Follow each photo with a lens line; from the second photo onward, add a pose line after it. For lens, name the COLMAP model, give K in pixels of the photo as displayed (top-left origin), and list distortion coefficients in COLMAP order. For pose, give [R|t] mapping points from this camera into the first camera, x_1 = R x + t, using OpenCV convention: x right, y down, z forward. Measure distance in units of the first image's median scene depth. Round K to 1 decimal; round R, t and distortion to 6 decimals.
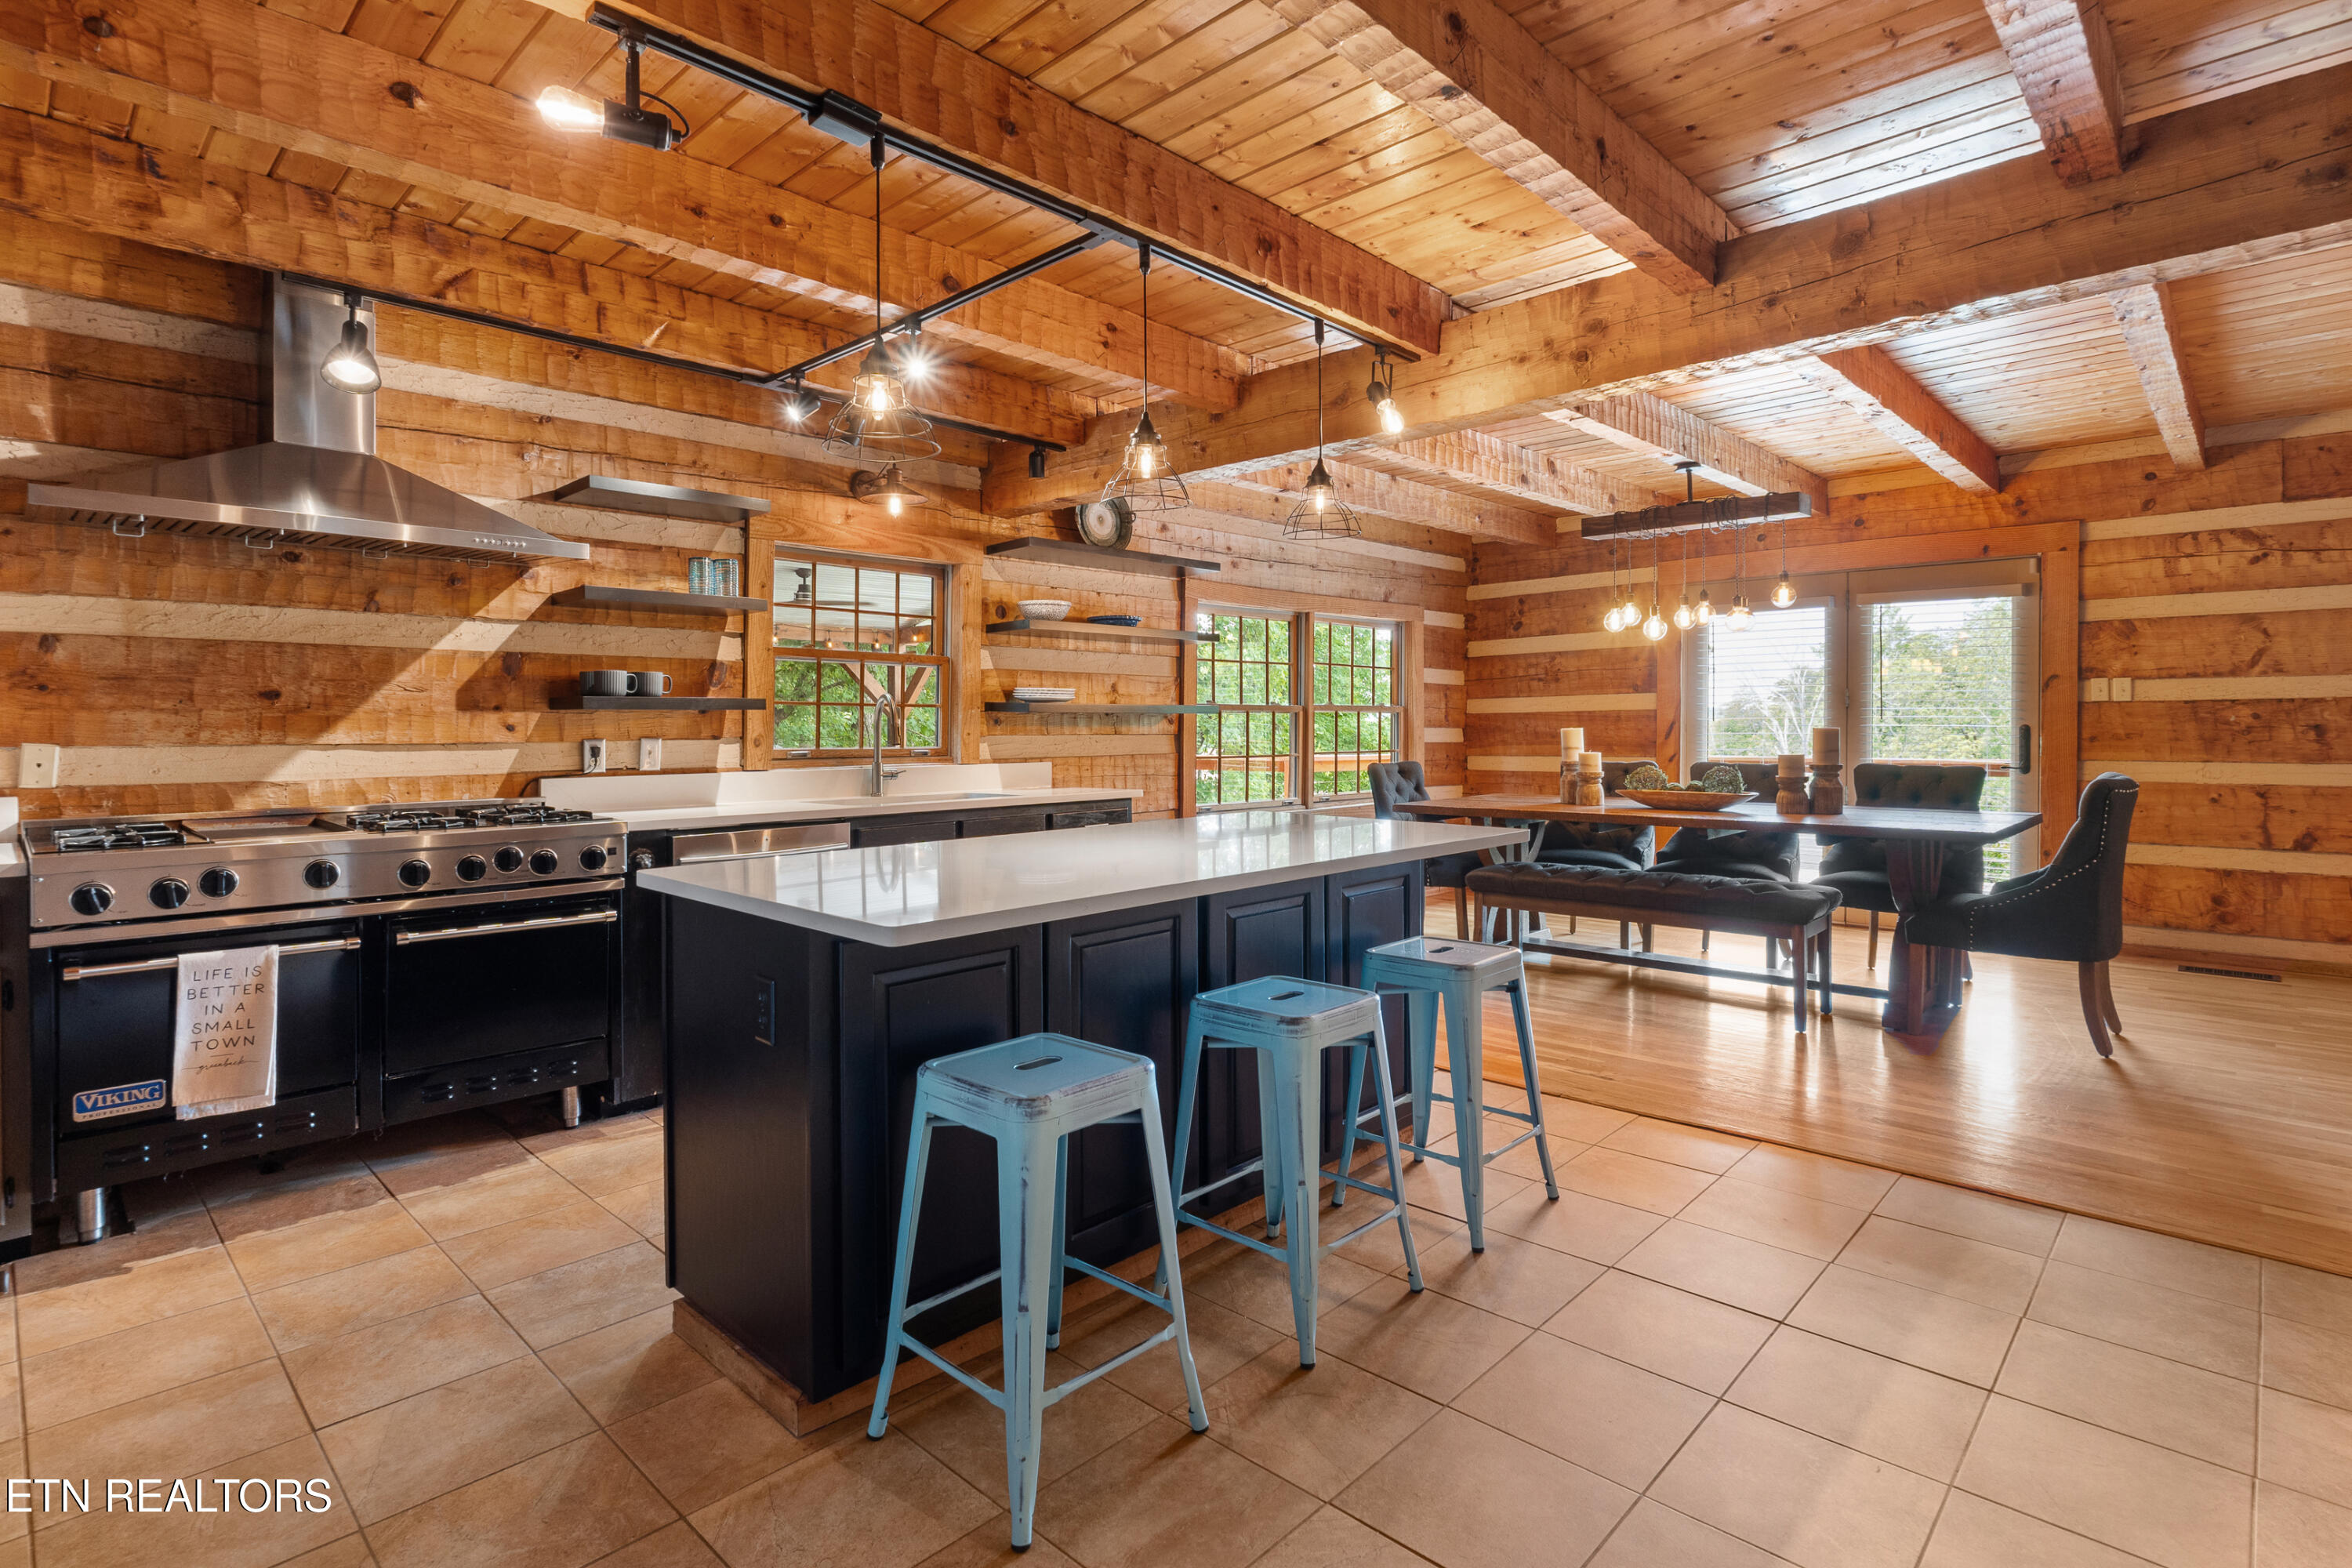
lens RADIAL K [[1139.2, 0, 1166.9], [0, 1139.2, 728.3], [0, 0, 1]] dist [-0.005379, -0.000043]
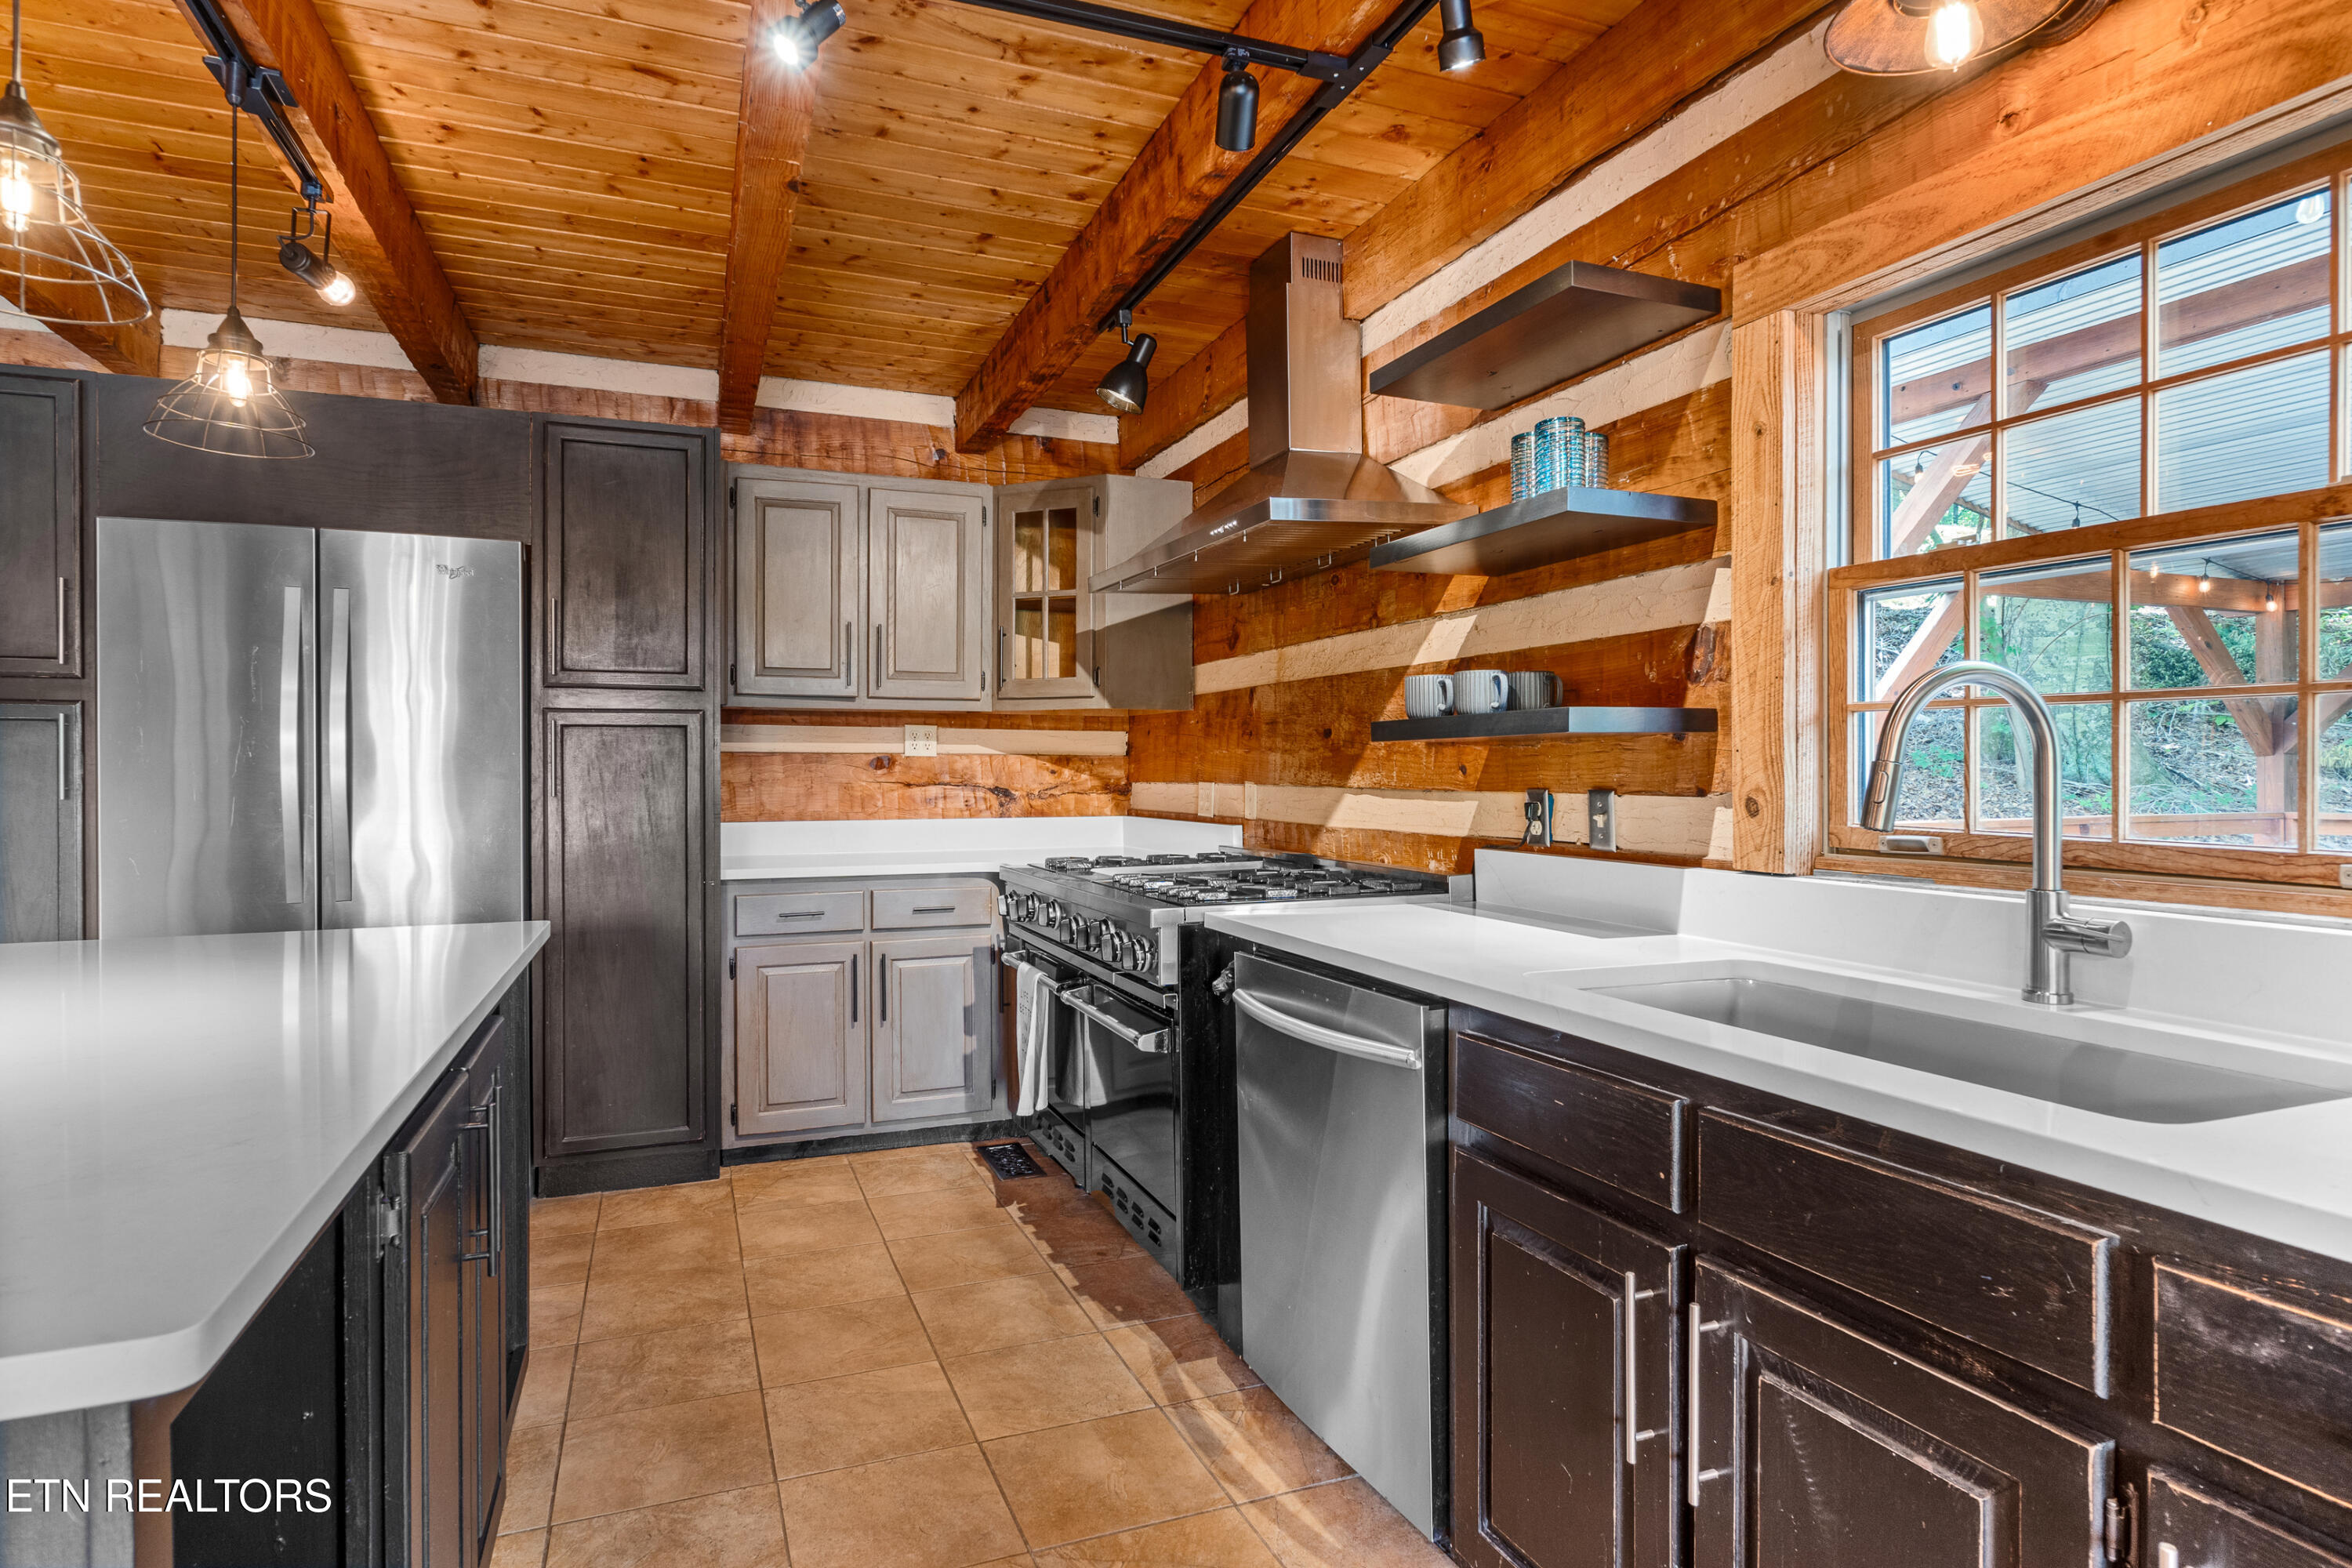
lens RADIAL K [[1266.8, 0, 1184.9], [0, 1266.8, 772.7], [0, 0, 1]] dist [-0.007153, 0.001055]
pose [[-0.407039, 0.008697, -0.913369, 0.194908], [0.003982, 0.999962, 0.007747, -0.005486], [0.913402, -0.000484, -0.407058, 1.261169]]
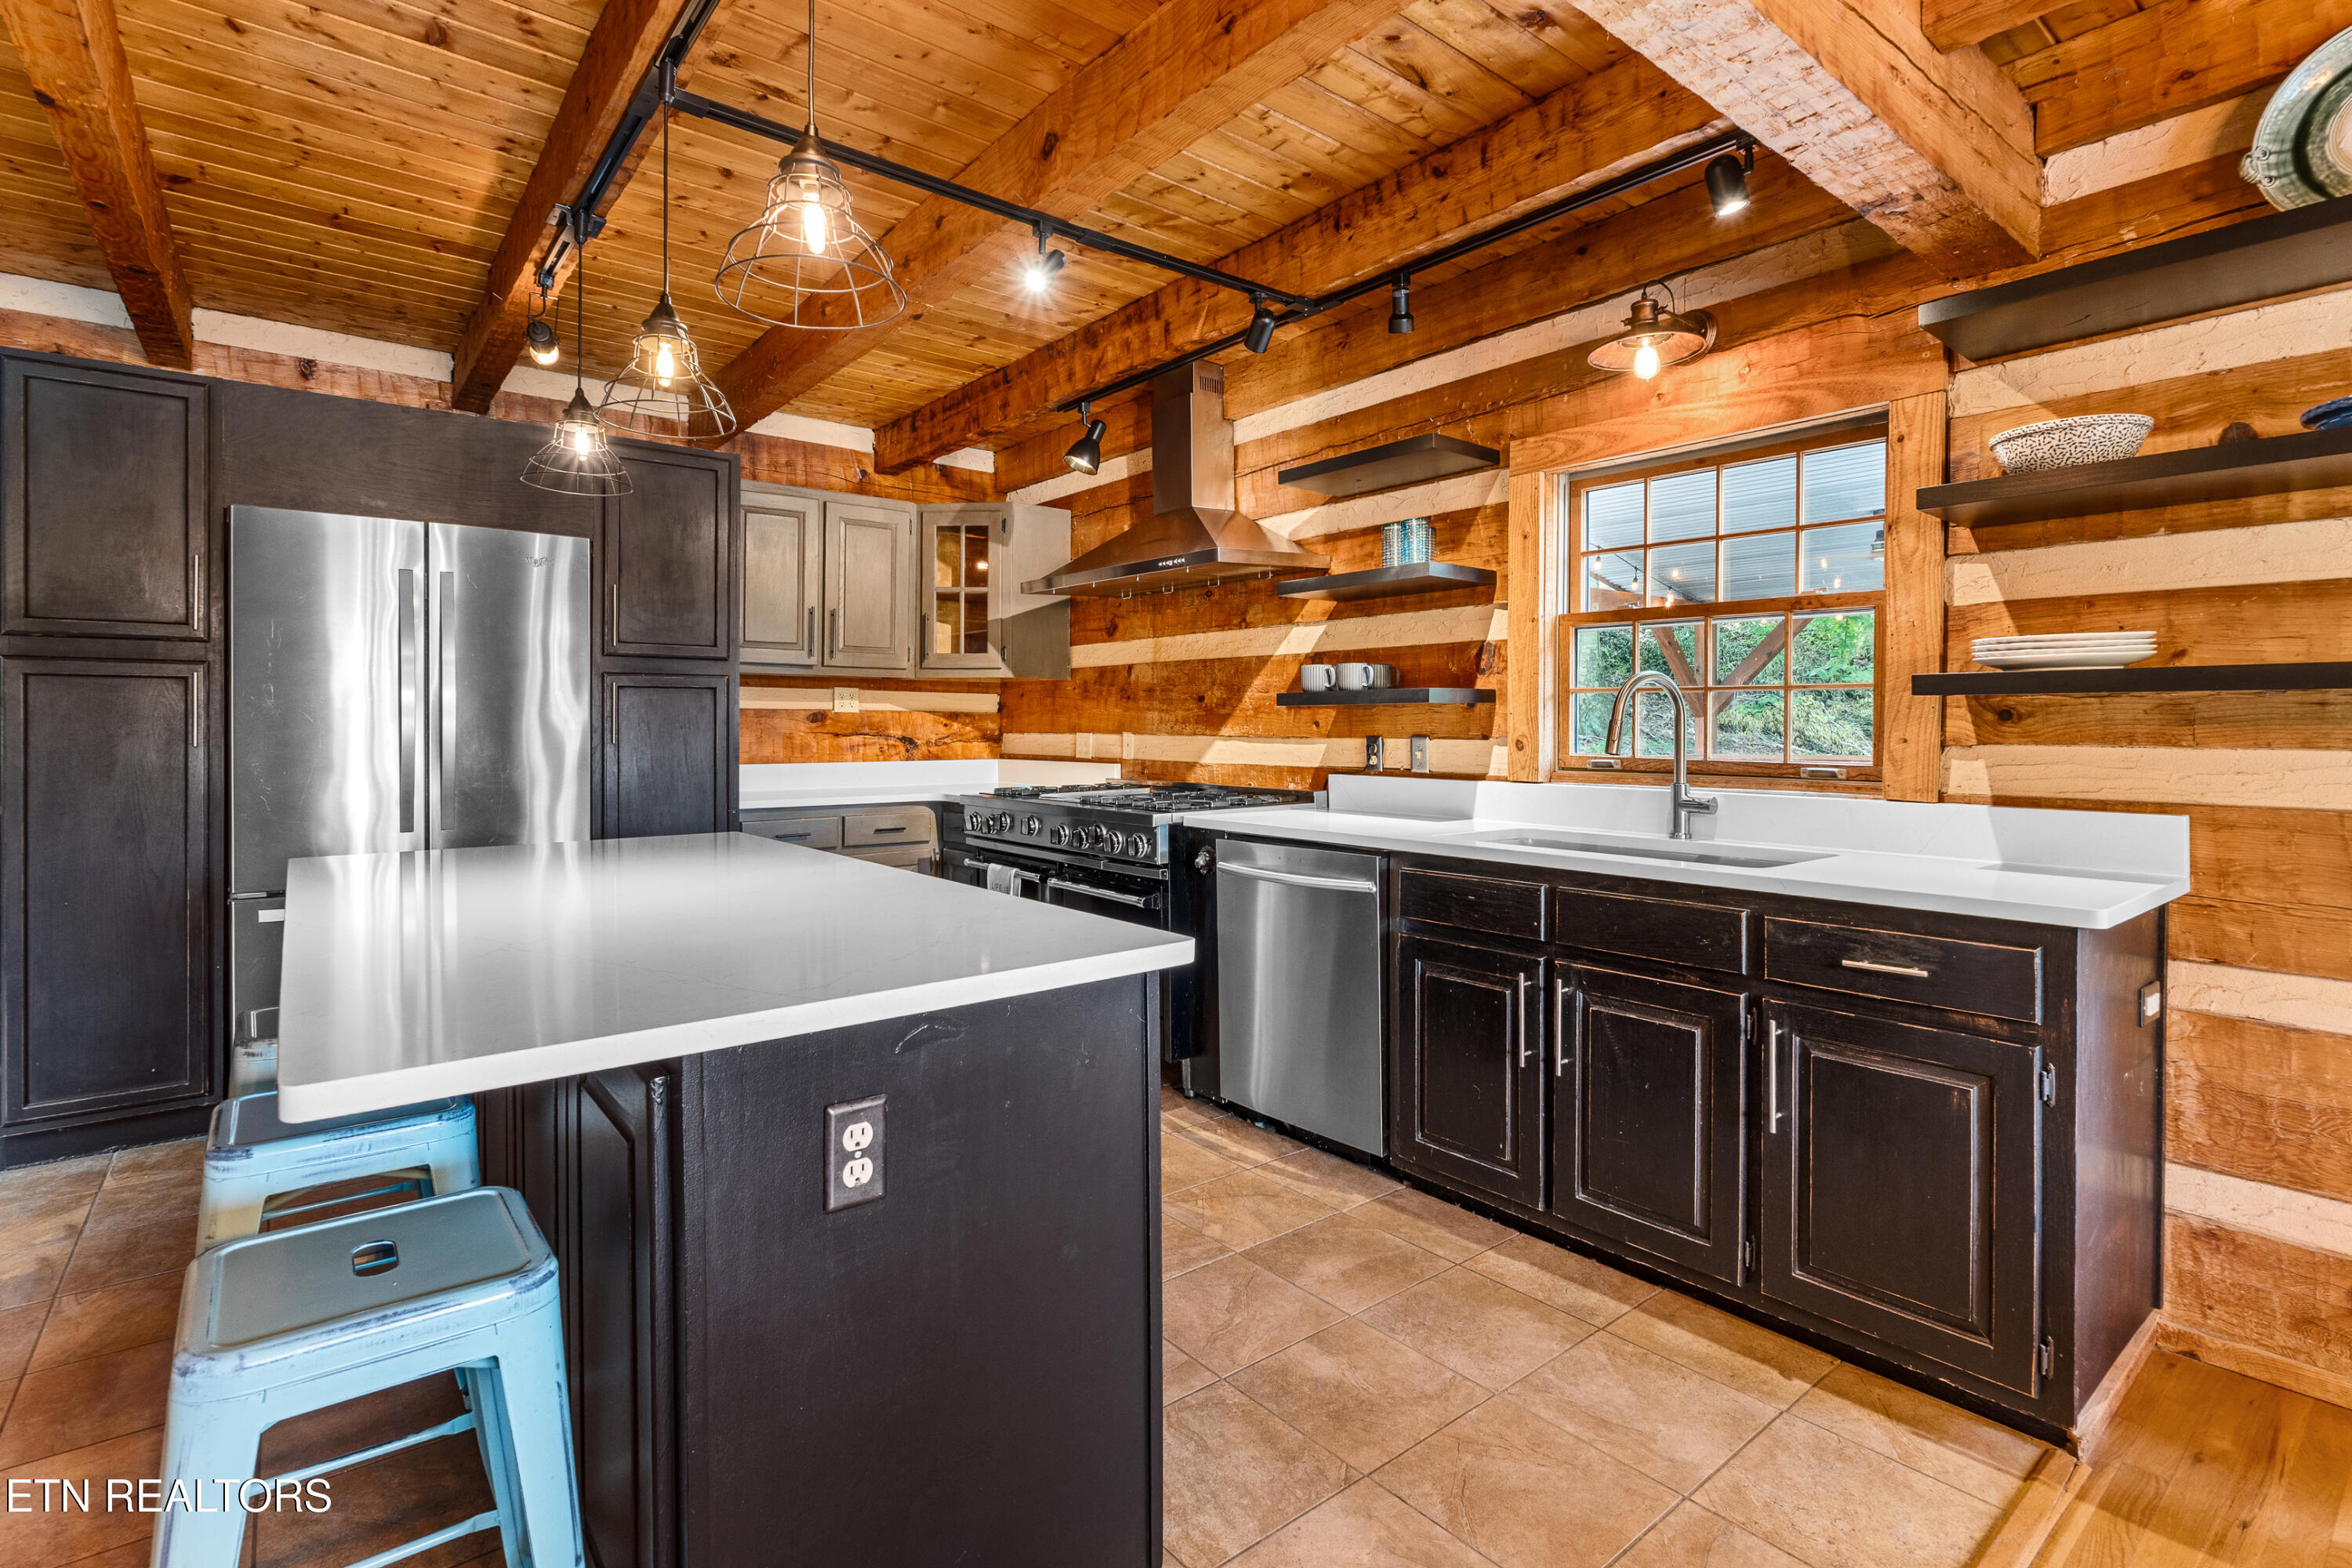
lens RADIAL K [[1115.0, 0, 1204.3], [0, 1115.0, 729.5], [0, 0, 1]] dist [-0.005802, -0.000232]
pose [[-0.109868, 0.010381, -0.993892, 0.504187], [-0.000619, 0.999945, 0.010513, -0.006626], [0.993946, 0.001770, -0.109855, 1.102274]]
